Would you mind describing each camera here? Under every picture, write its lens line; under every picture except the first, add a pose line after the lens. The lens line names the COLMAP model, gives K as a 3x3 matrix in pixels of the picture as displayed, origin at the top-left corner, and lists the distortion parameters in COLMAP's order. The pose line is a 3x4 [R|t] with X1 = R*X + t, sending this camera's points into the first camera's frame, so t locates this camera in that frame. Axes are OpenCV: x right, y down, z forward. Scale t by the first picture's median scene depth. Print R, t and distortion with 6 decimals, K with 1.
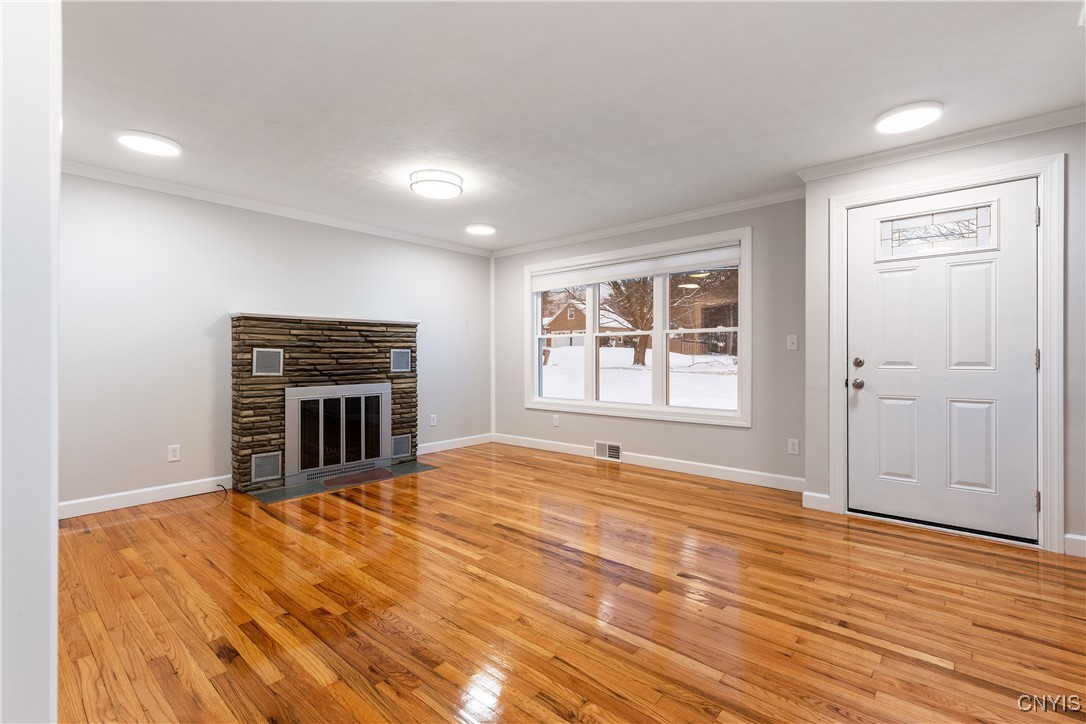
lens RADIAL K [[494.8, 0, 544.4], [0, 494.8, 360.5], [0, 0, 1]] dist [0.005899, -0.001167]
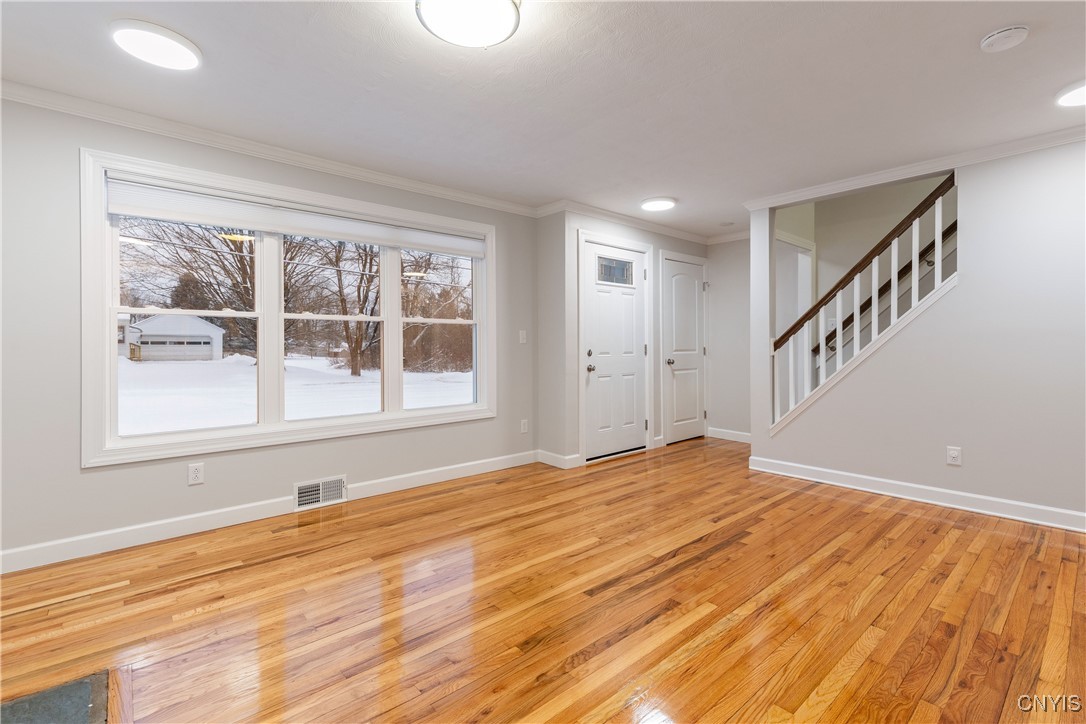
lens RADIAL K [[494.8, 0, 558.0], [0, 494.8, 345.4], [0, 0, 1]] dist [0.005899, -0.001167]
pose [[0.112746, 0.005824, 0.993607, -0.767734], [0.013039, 0.999888, -0.007340, -0.008046], [-0.993538, 0.013783, 0.112658, 0.936492]]
